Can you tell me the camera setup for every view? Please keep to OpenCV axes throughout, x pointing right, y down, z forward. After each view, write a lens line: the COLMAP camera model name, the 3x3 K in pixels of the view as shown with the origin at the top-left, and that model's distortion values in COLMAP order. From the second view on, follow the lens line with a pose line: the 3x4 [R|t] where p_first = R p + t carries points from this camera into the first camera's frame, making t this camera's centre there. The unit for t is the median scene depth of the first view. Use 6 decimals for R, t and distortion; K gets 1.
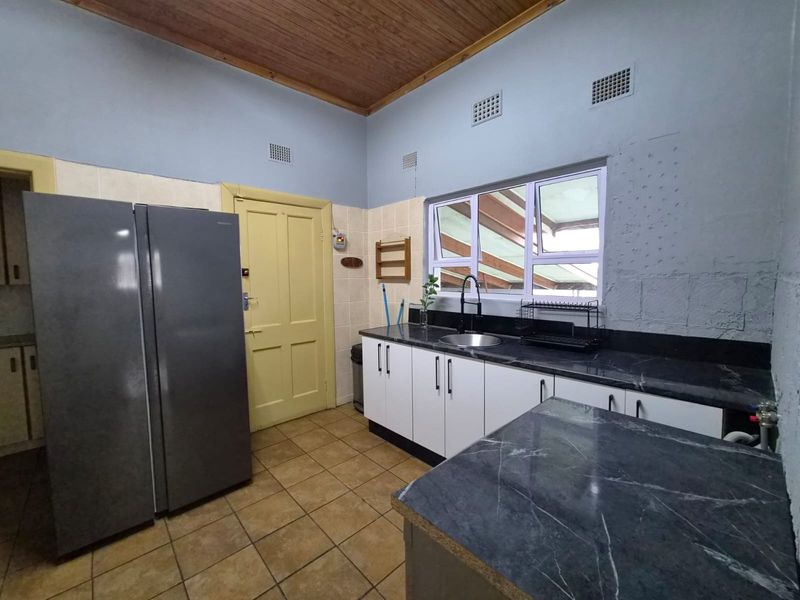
lens RADIAL K [[328.9, 0, 398.1], [0, 328.9, 295.6], [0, 0, 1]] dist [0.001975, 0.000304]
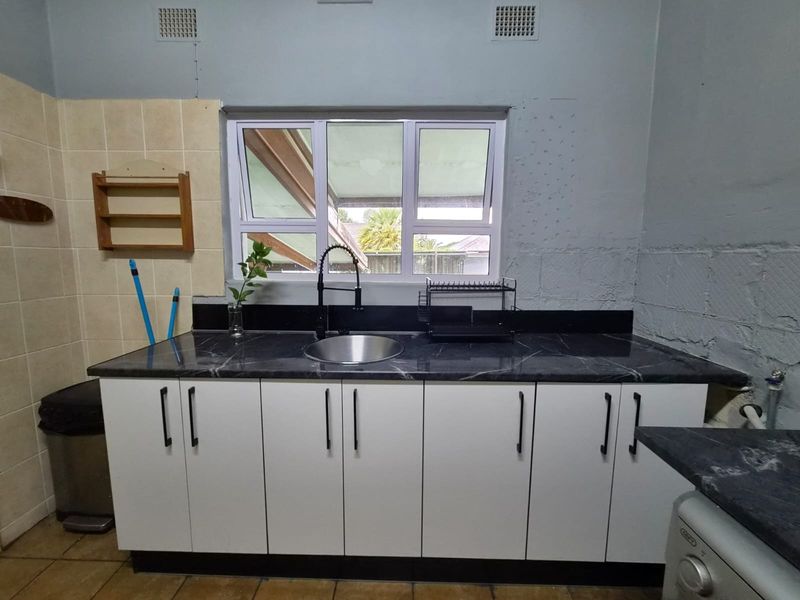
lens RADIAL K [[328.9, 0, 398.1], [0, 328.9, 295.6], [0, 0, 1]] dist [0.001975, 0.000304]
pose [[0.695965, -0.067442, 0.714901, -0.162562], [0.029618, 0.997429, 0.065262, -0.003151], [-0.717464, -0.024246, 0.696173, 0.490640]]
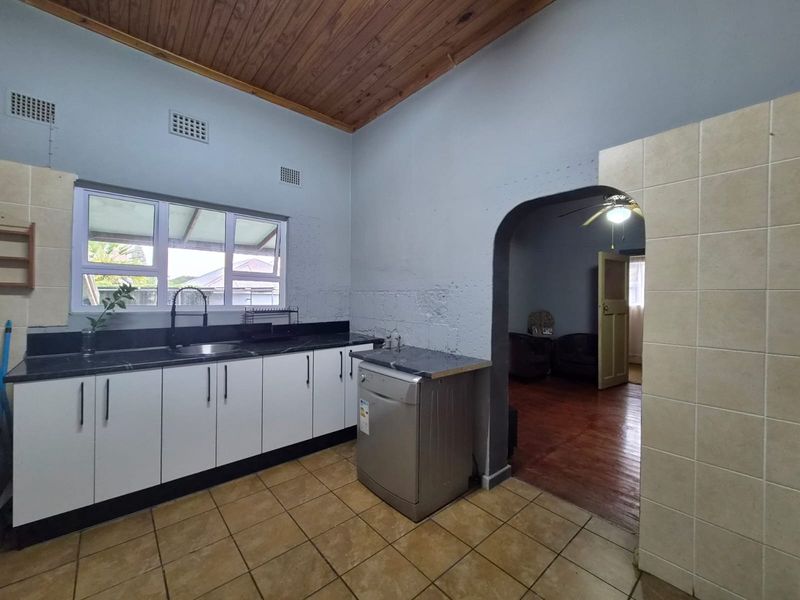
lens RADIAL K [[328.9, 0, 398.1], [0, 328.9, 295.6], [0, 0, 1]] dist [0.001975, 0.000304]
pose [[0.020999, 0.012840, 0.999697, -0.783128], [0.049502, 0.998678, -0.013867, 0.010091], [-0.998553, 0.049778, 0.020335, 0.365252]]
